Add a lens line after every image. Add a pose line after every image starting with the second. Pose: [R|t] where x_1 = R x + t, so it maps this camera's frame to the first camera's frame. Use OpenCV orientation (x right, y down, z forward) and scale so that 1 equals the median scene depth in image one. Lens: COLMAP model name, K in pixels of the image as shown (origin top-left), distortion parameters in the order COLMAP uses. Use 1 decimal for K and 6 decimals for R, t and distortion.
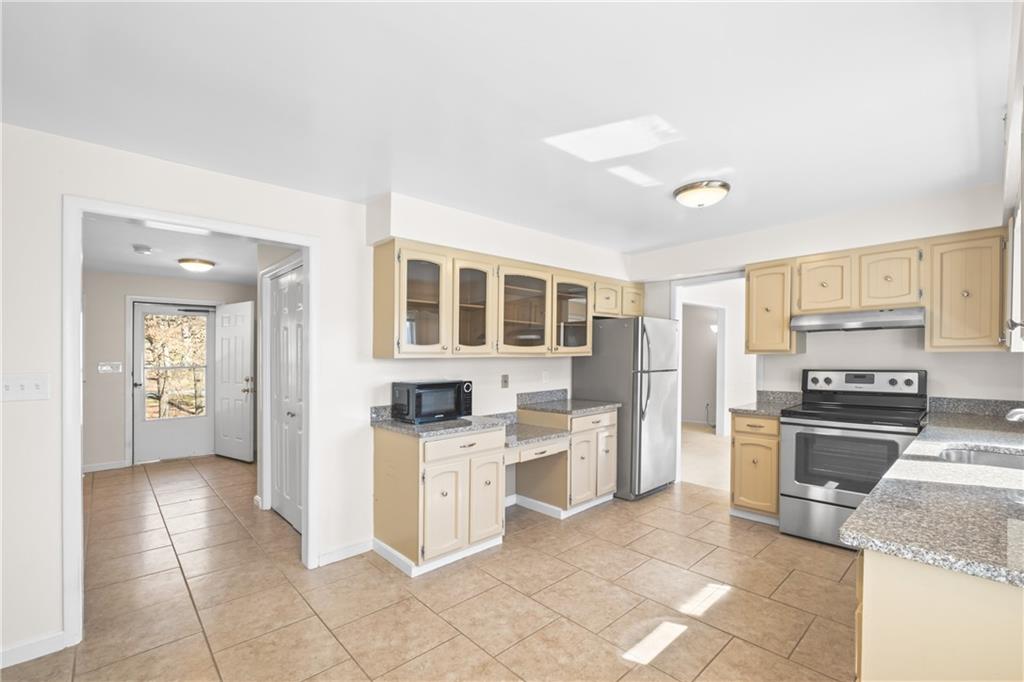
lens RADIAL K [[443.0, 0, 504.5], [0, 443.0, 357.9], [0, 0, 1]] dist [-0.002996, -0.000528]
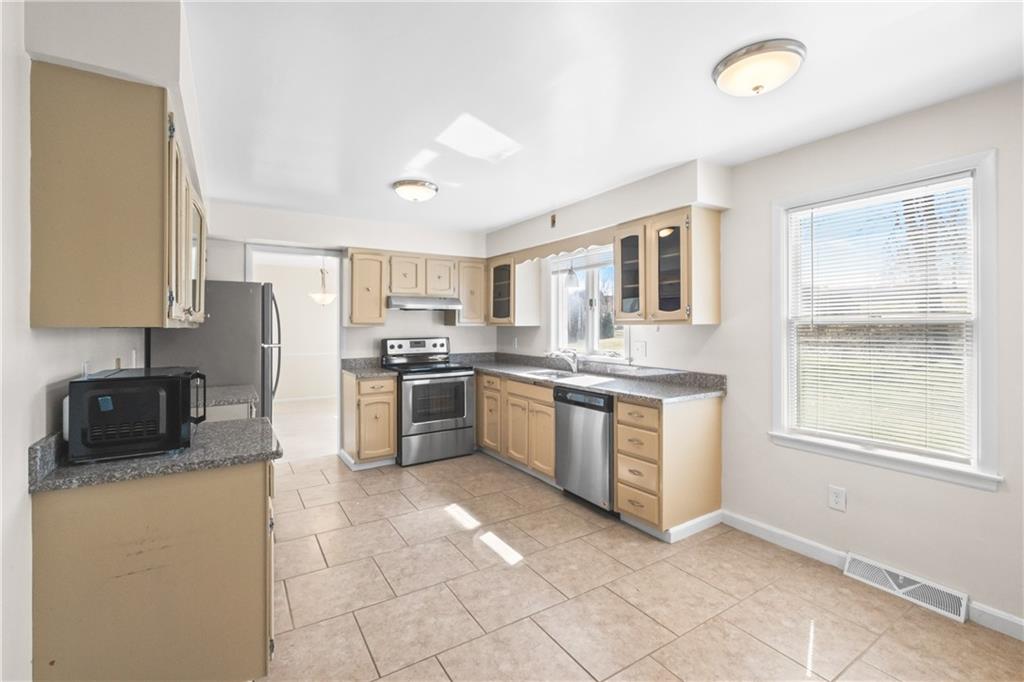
lens RADIAL K [[443.0, 0, 517.9], [0, 443.0, 327.7], [0, 0, 1]] dist [-0.002996, -0.000528]
pose [[0.176782, 0.008950, 0.984209, -0.586131], [0.007301, 0.999919, -0.010404, 0.011578], [-0.984223, 0.009025, 0.176702, 0.456884]]
